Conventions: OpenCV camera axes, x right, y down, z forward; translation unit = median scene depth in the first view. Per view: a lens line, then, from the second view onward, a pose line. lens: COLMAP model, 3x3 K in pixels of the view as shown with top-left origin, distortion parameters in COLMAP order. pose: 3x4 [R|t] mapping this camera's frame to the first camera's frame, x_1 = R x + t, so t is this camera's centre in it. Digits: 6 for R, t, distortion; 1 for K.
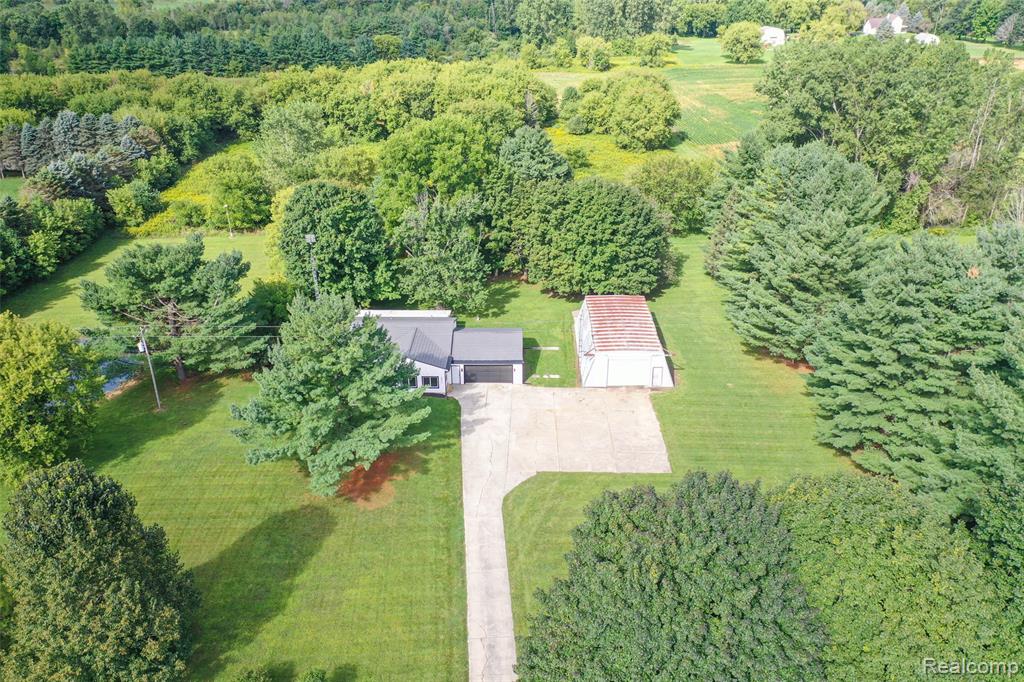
lens RADIAL K [[807.6, 0, 507.2], [0, 807.6, 337.3], [0, 0, 1]] dist [0.001909, 0.006396]
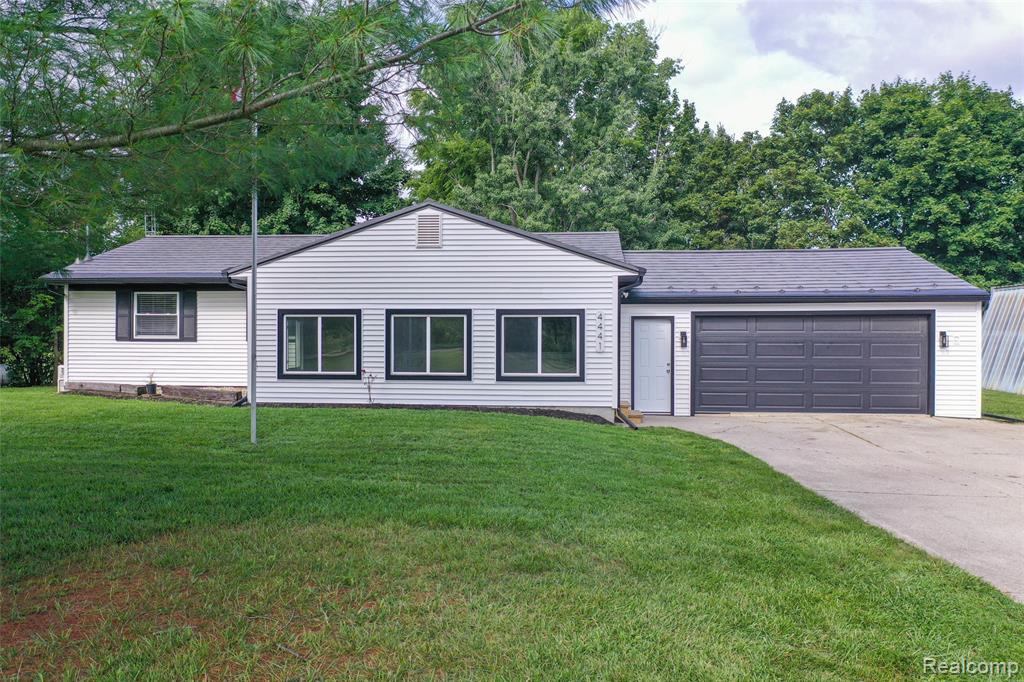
lens RADIAL K [[806.4, 0, 512.0], [0, 806.4, 341.0], [0, 0, 1]] dist [0.007063, 0.001113]
pose [[0.997745, 0.011475, -0.066135, -0.071704], [-0.038569, 0.904388, -0.424964, 0.109375], [0.054935, 0.426557, 0.902791, 0.664781]]
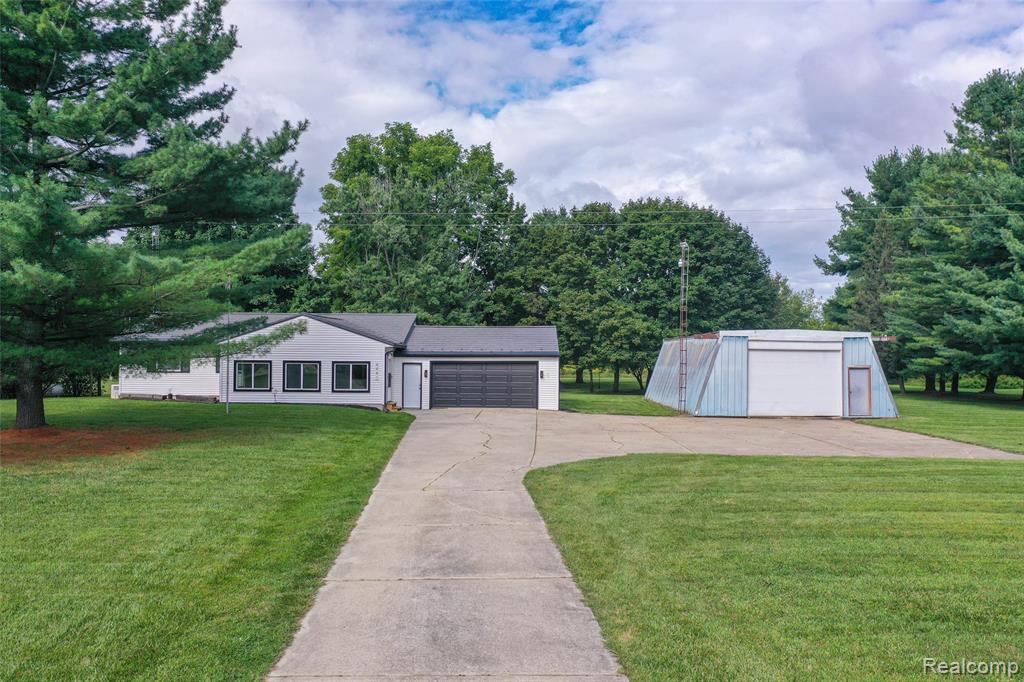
lens RADIAL K [[807.6, 0, 507.2], [0, 807.6, 337.3], [0, 0, 1]] dist [0.001909, 0.006396]
pose [[0.999866, 0.016313, -0.001659, -0.008252], [-0.015309, 0.892491, -0.450805, 0.186771], [-0.005873, 0.450770, 0.892621, 0.481920]]
